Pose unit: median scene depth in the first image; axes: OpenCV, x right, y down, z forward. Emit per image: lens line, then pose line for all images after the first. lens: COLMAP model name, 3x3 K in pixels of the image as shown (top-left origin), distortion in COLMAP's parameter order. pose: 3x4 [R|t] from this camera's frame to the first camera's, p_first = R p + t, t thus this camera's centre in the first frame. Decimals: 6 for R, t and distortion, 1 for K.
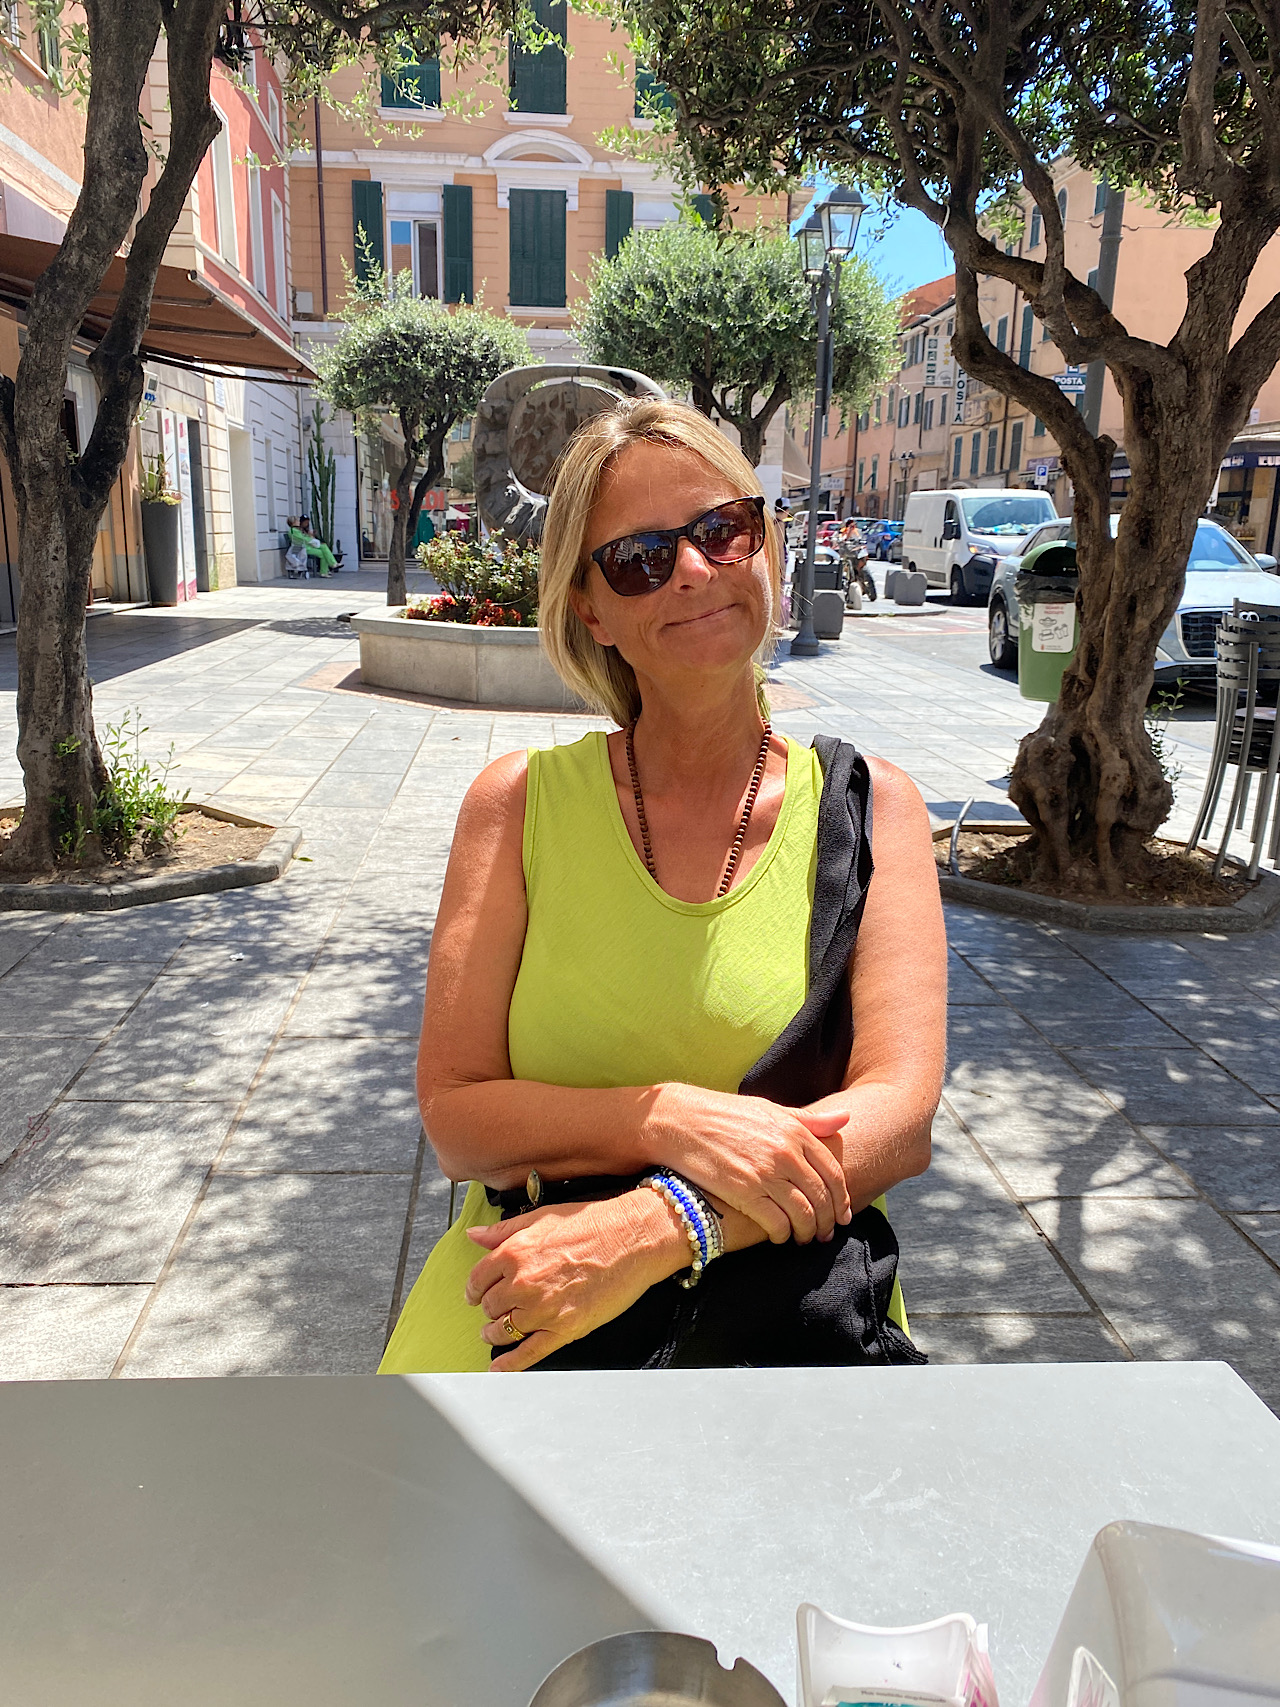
lens RADIAL K [[1307.9, 0, 640.0], [0, 1307.9, 853.5], [0, 0, 1]] dist [0.012923, 0.003745]
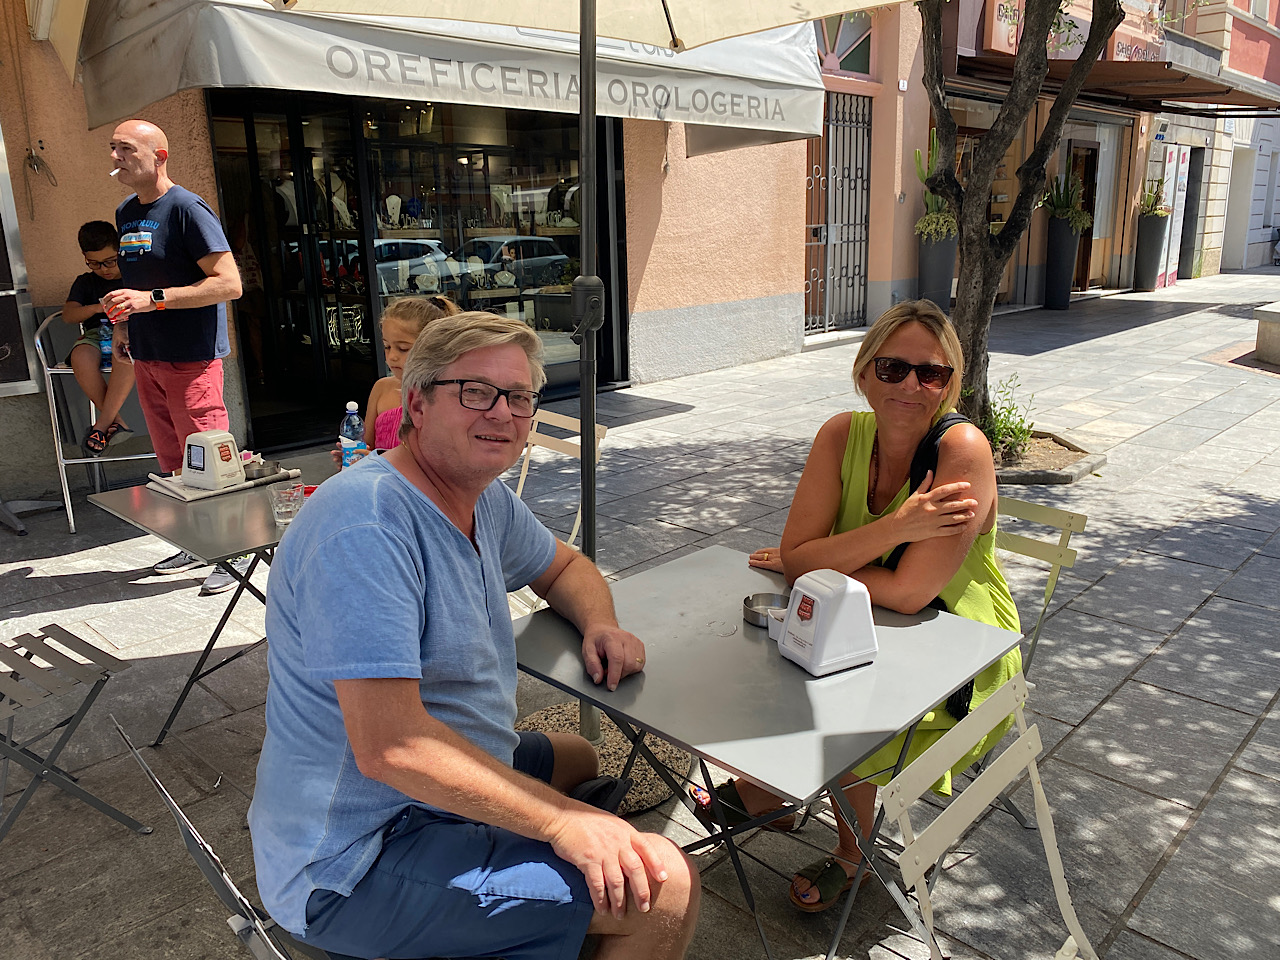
lens RADIAL K [[980.8, 0, 640.0], [0, 980.8, 480.0], [0, 0, 1]] dist [0.012923, 0.003745]
pose [[0.659229, 0.153826, -0.736040, 0.268722], [-0.143154, 0.986623, 0.077982, -0.003759], [0.738190, 0.053959, 0.672432, -0.218277]]
